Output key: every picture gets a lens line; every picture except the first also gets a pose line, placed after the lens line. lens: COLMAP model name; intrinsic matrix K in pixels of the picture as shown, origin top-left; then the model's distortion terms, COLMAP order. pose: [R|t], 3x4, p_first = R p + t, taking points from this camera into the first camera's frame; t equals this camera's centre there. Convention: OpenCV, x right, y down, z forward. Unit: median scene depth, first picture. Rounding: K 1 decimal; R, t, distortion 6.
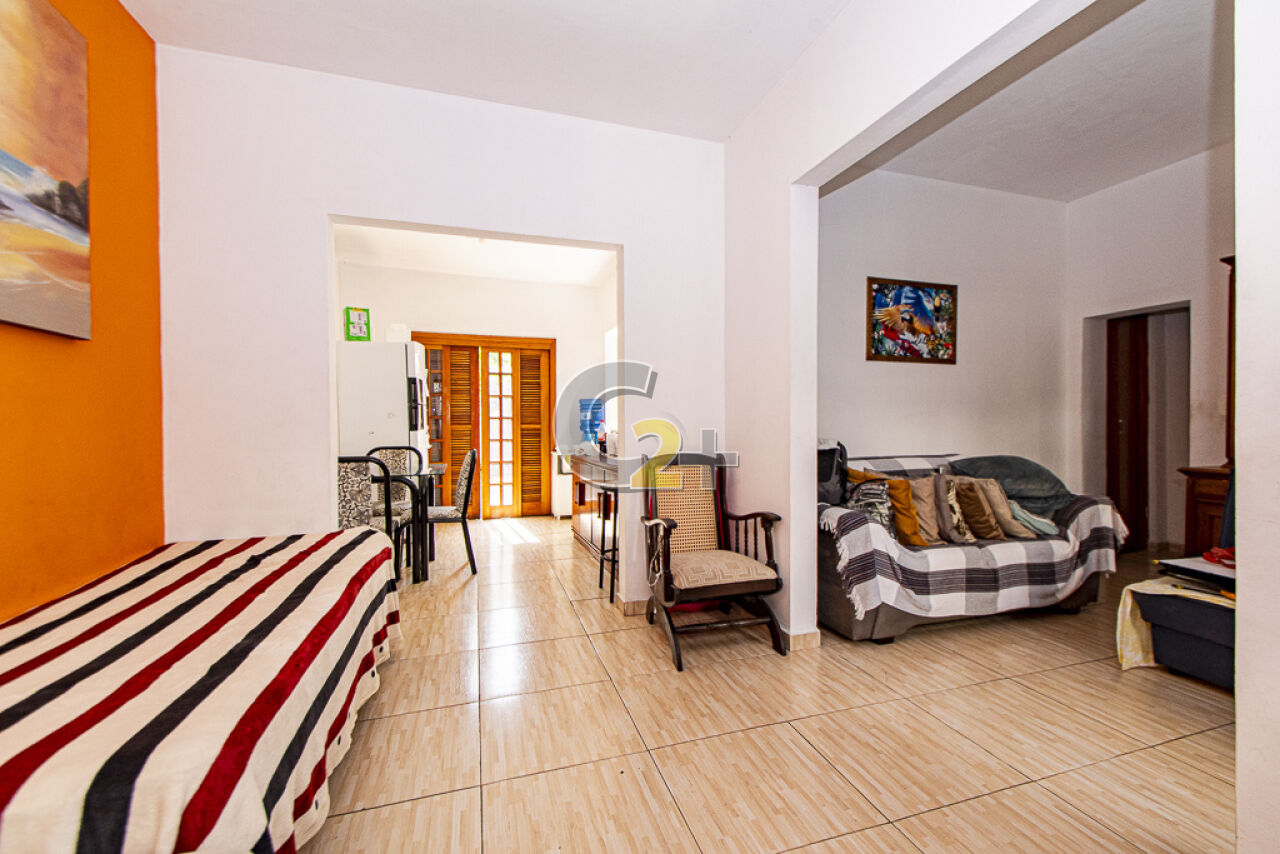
lens RADIAL K [[789.9, 0, 708.0], [0, 789.9, 422.1], [0, 0, 1]] dist [0.075982, 0.000481]
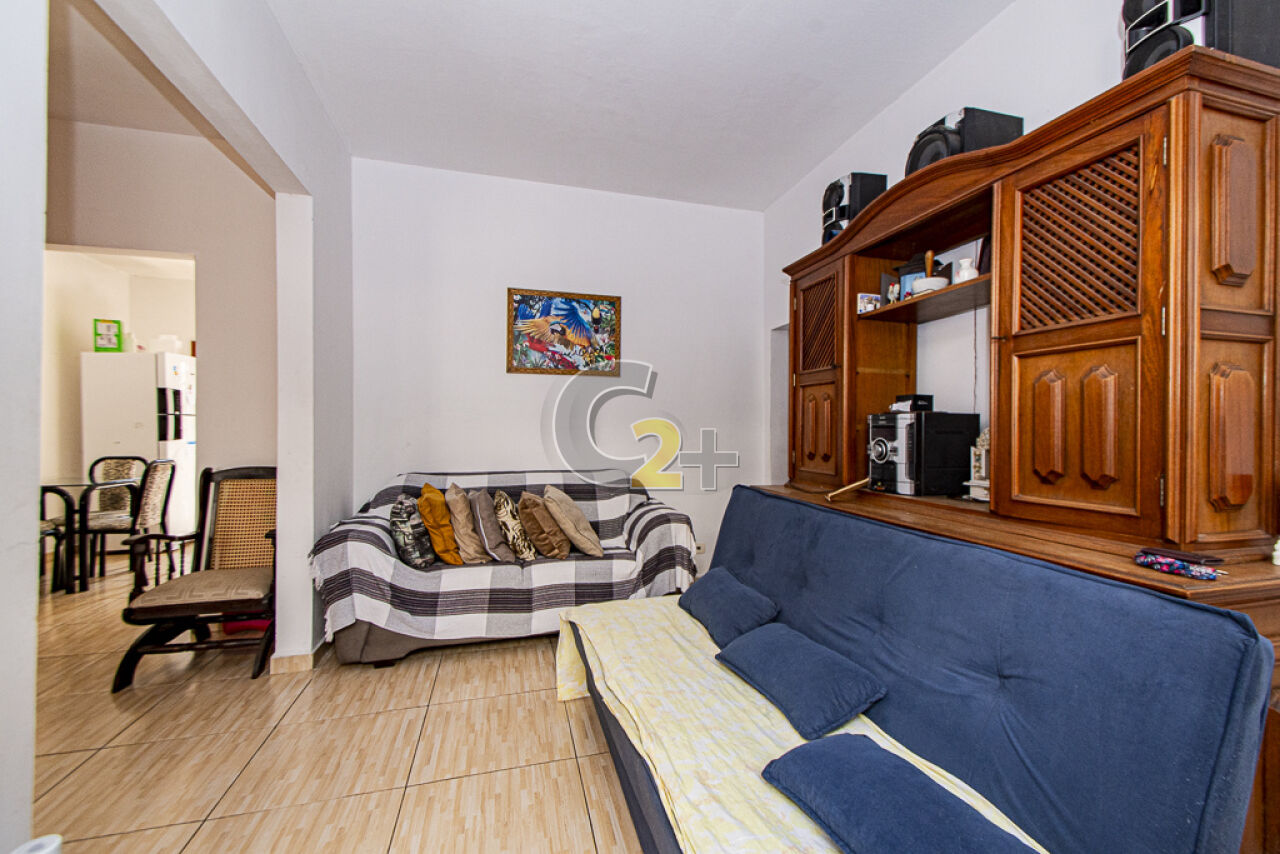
lens RADIAL K [[782.8, 0, 646.3], [0, 782.8, 422.5], [0, 0, 1]] dist [0.034582, 0.002847]
pose [[0.998233, 0.006426, -0.059078, 0.405573], [-0.007245, 0.999880, -0.013662, -0.004164], [0.058983, 0.014066, 0.998160, 0.043671]]
